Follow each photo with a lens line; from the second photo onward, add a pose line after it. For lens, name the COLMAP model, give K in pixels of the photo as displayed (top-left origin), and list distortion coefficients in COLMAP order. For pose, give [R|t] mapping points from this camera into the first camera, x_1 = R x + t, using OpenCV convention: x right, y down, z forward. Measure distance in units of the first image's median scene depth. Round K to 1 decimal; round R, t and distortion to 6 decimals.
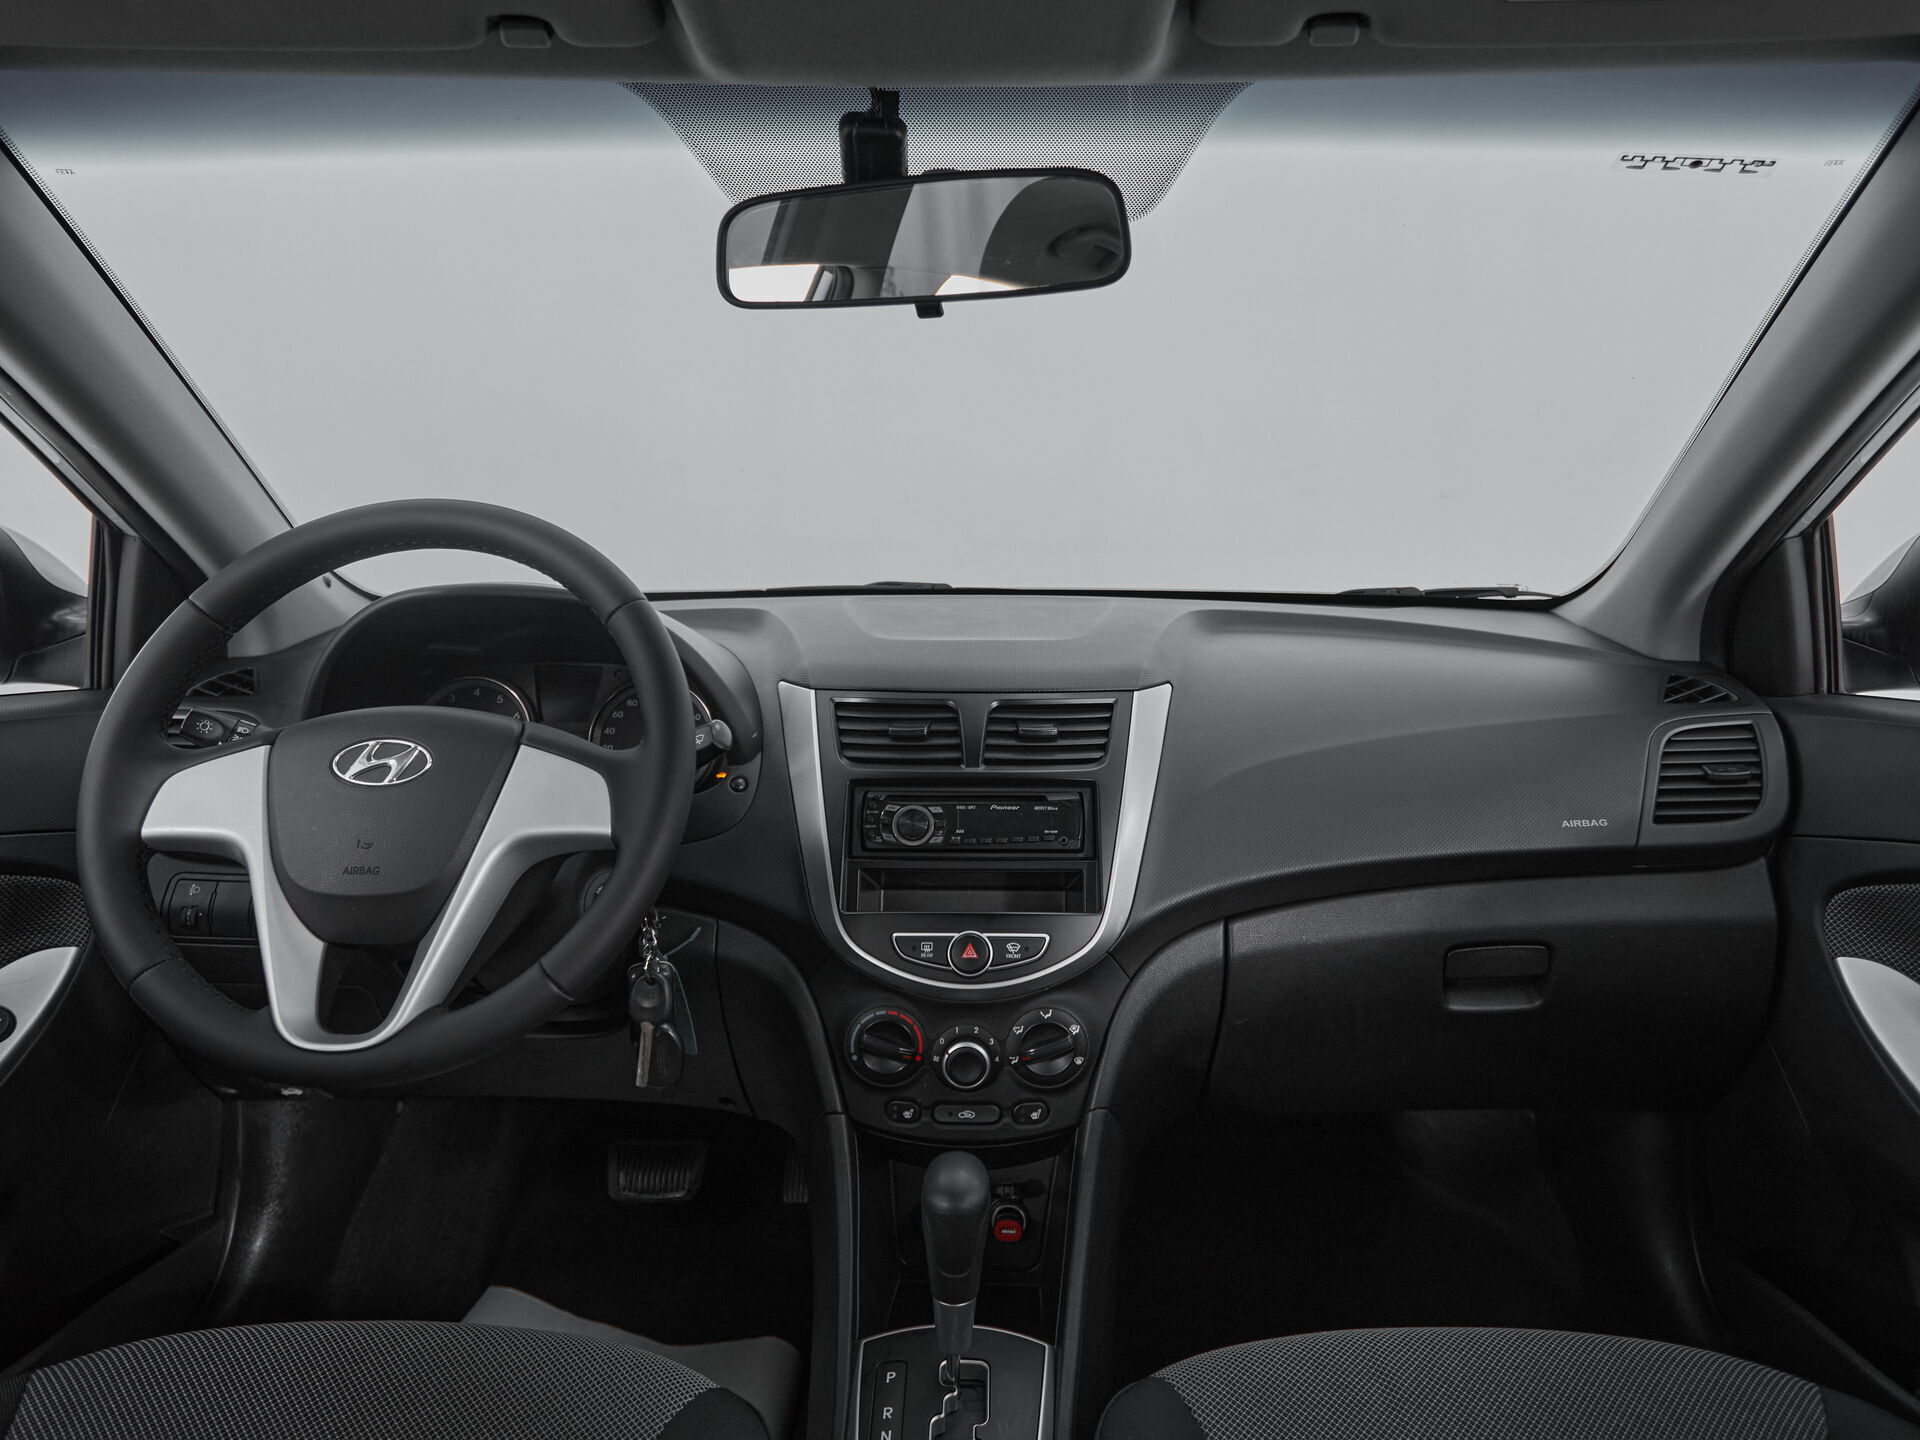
lens RADIAL K [[1234.3, 0, 966.4], [0, 1234.3, 683.2], [0, 0, 1]] dist [0.001092, -0.000518]
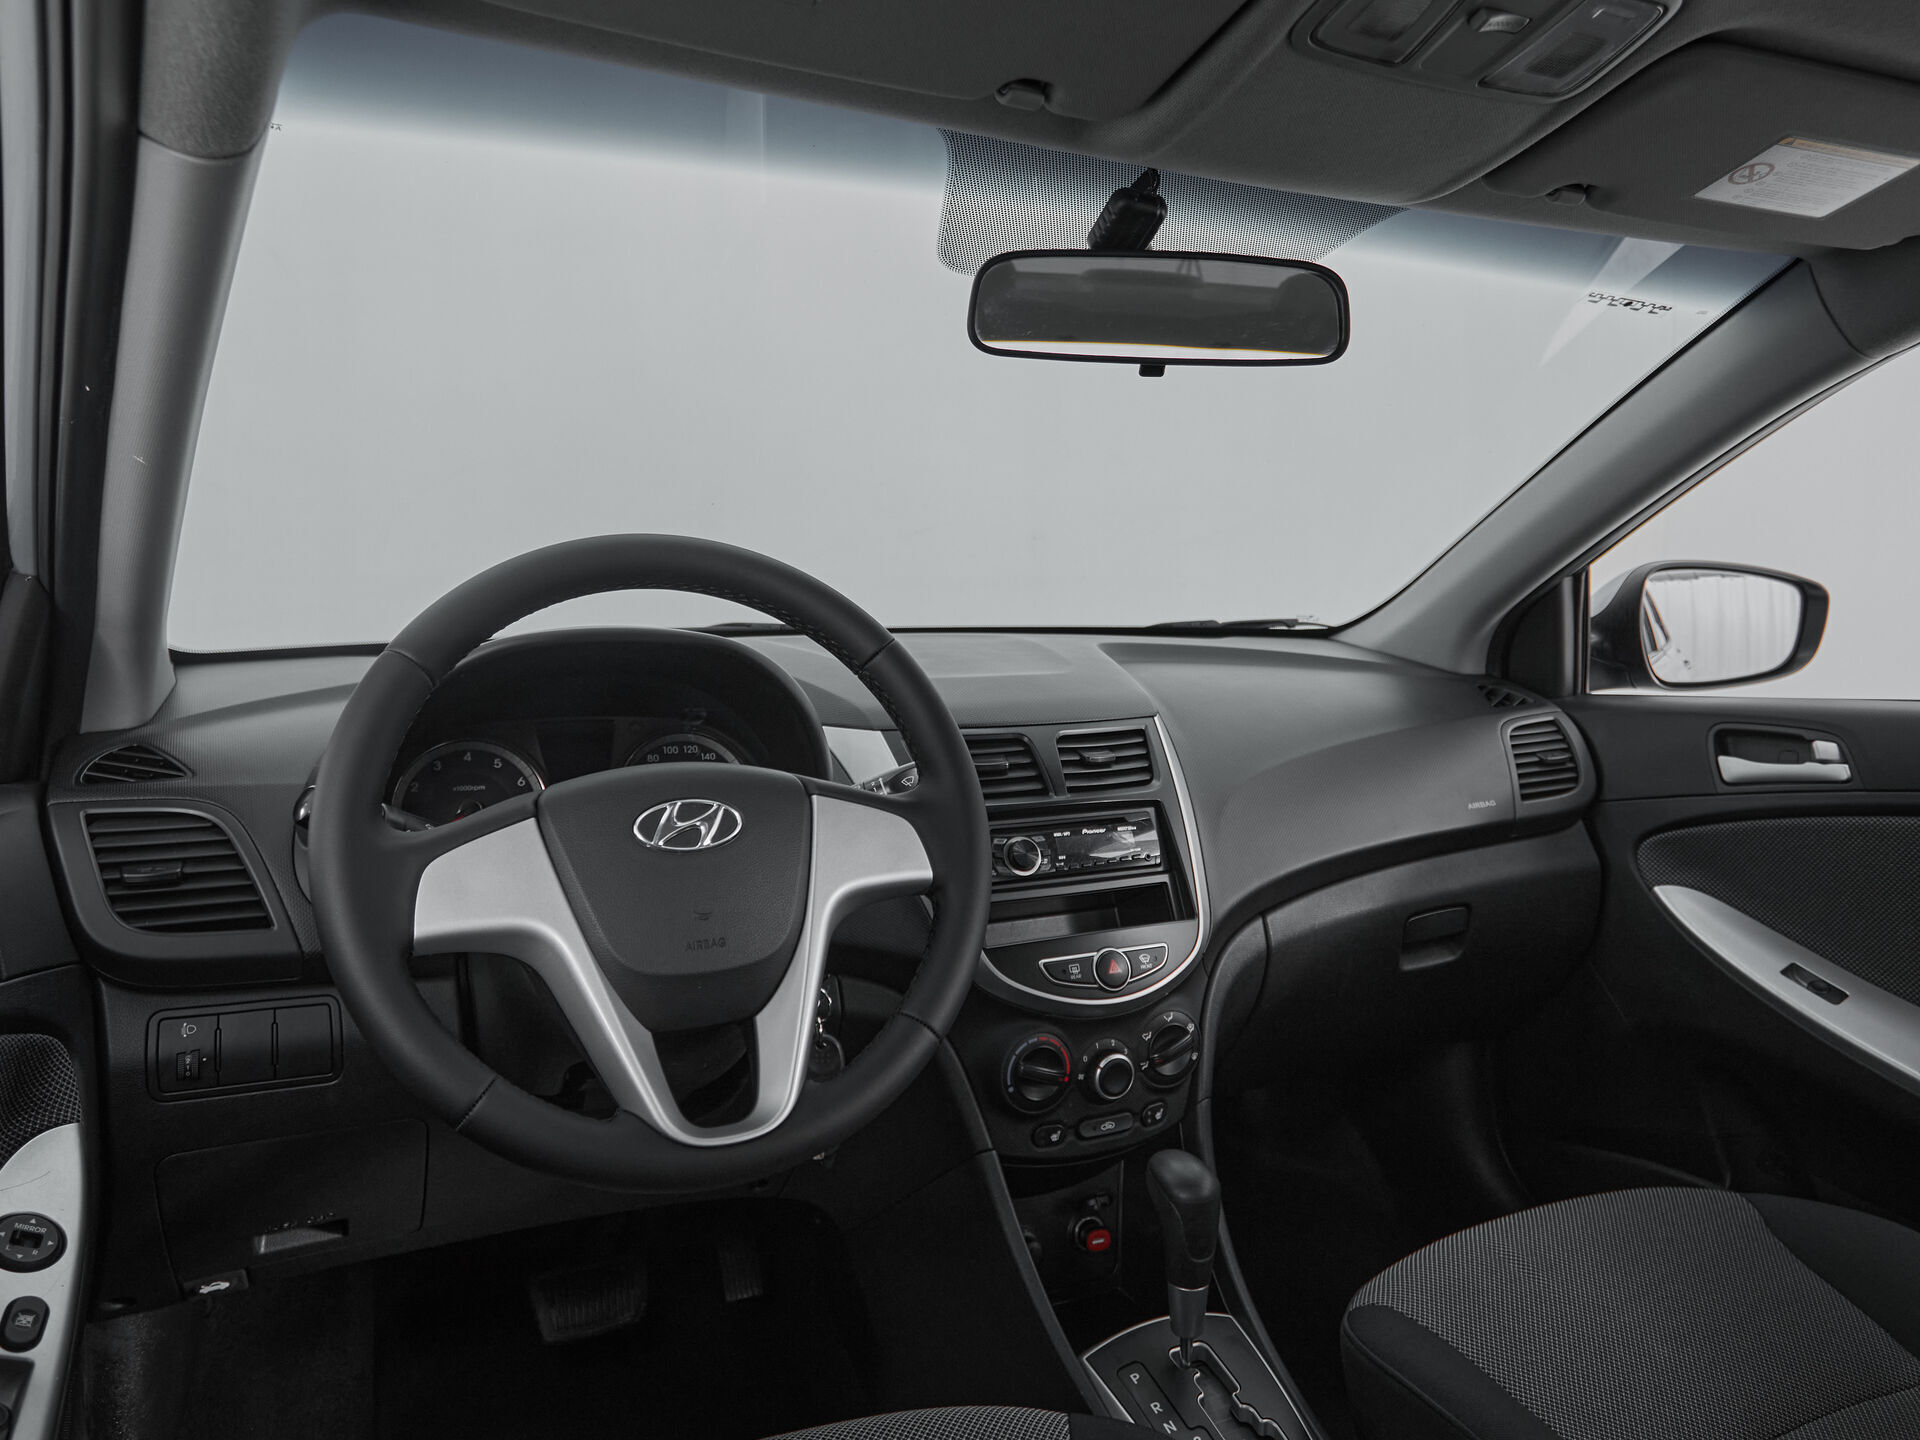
lens RADIAL K [[1327.1, 0, 958.2], [0, 1327.1, 675.7], [0, 0, 1]] dist [0.002091, 0.000621]
pose [[0.894299, -0.033710, 0.446198, -0.580380], [0.052480, 0.998178, -0.029771, -0.004433], [-0.444382, 0.050041, 0.894439, 0.029237]]
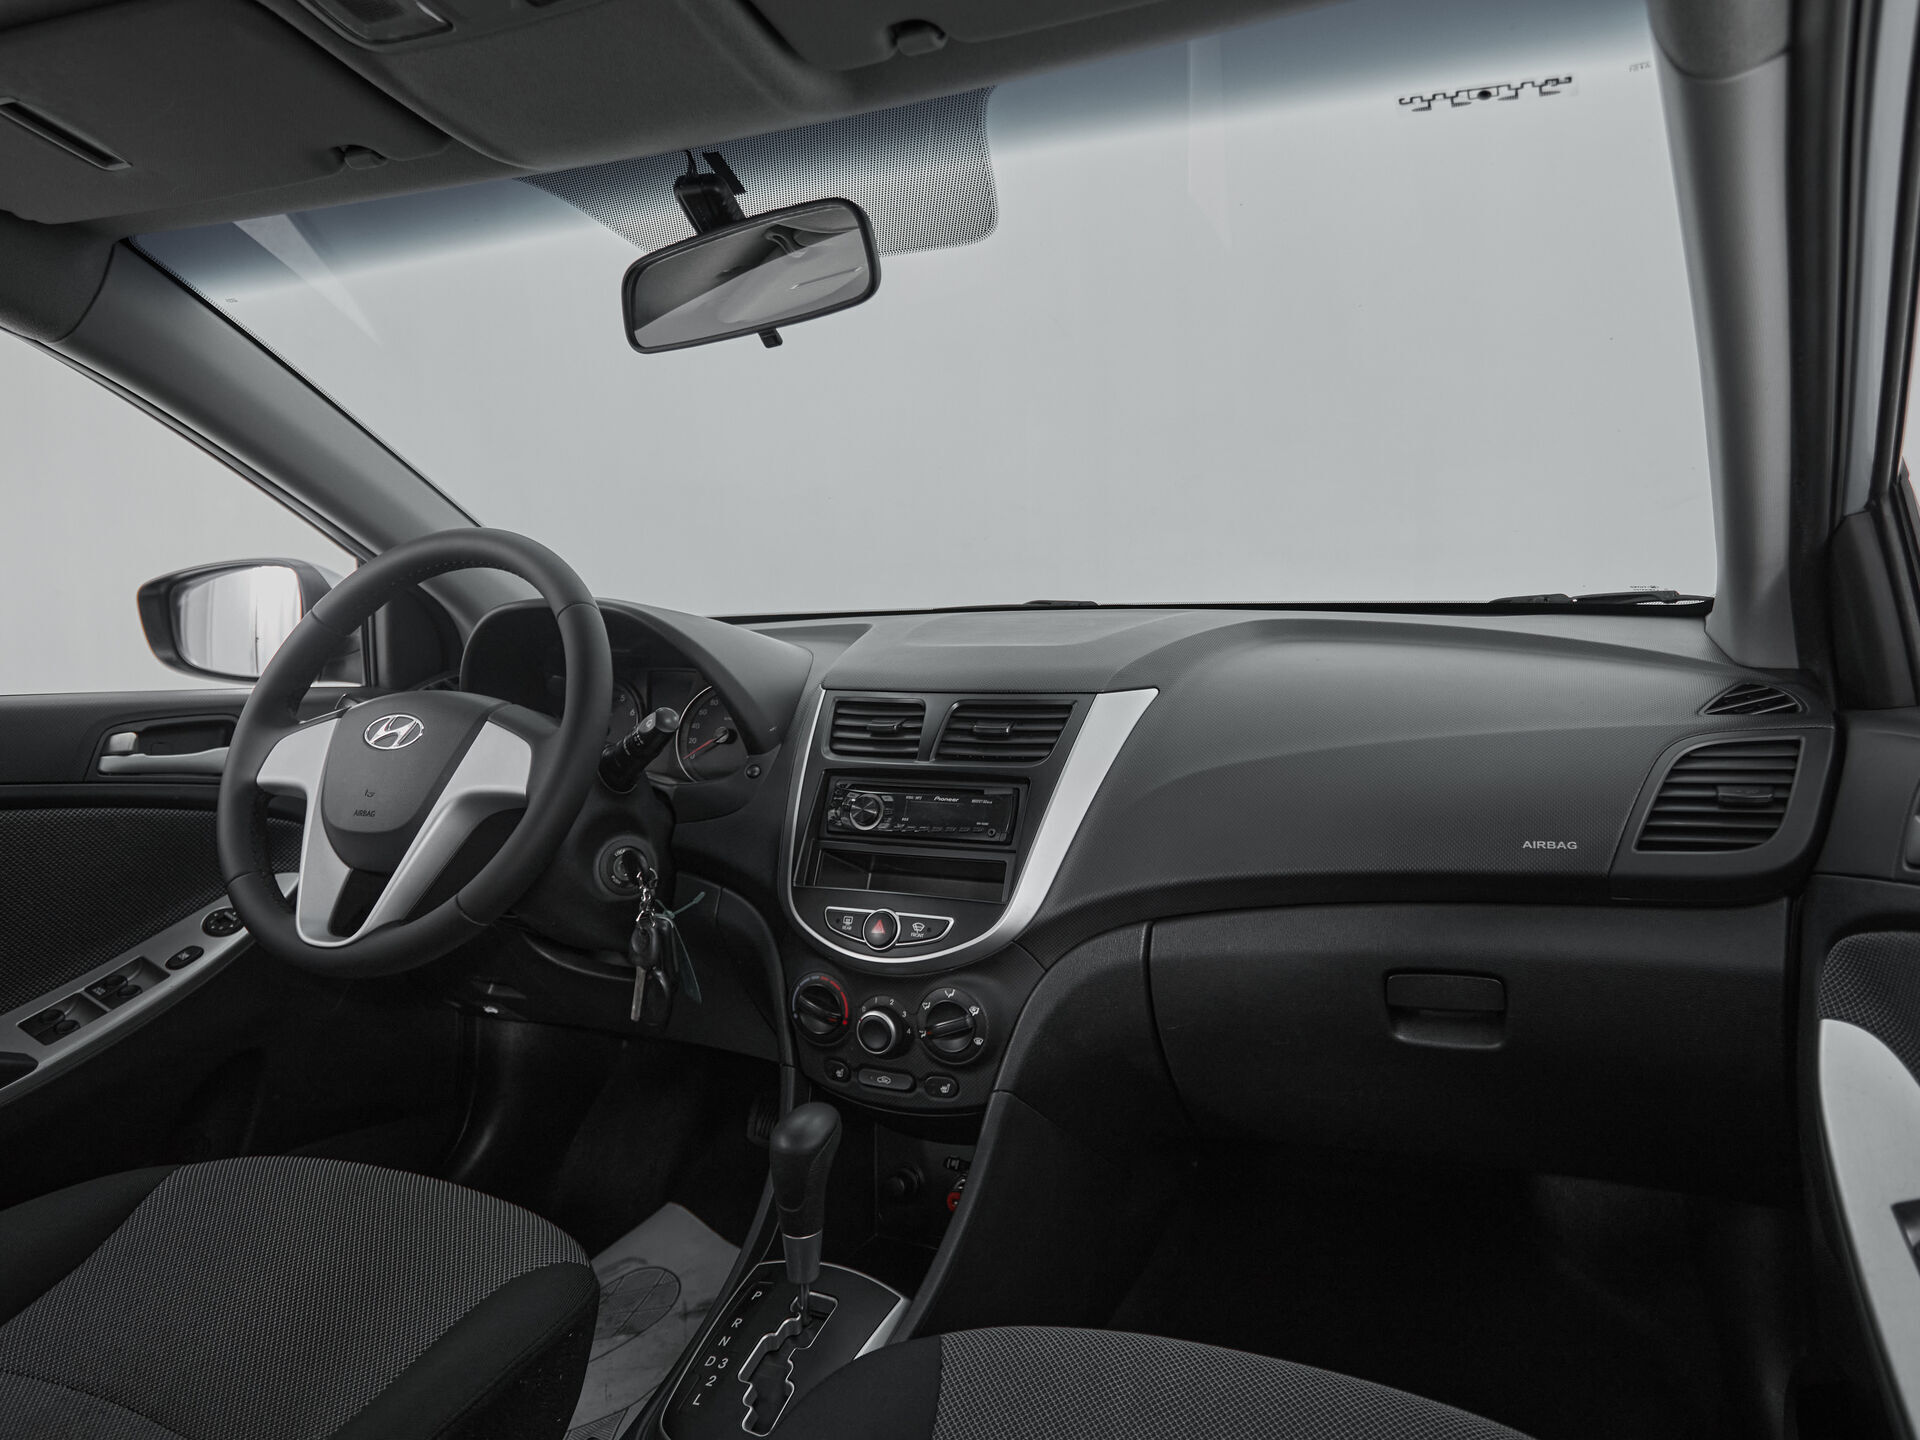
lens RADIAL K [[1227.3, 0, 1014.5], [0, 1227.3, 713.0], [0, 0, 1]] dist [0.002375, 0.001950]
pose [[0.929777, 0.015171, -0.367812, 0.477706], [-0.018795, 0.999804, -0.006275, 0.032289], [0.367644, 0.012747, 0.929879, 0.038591]]
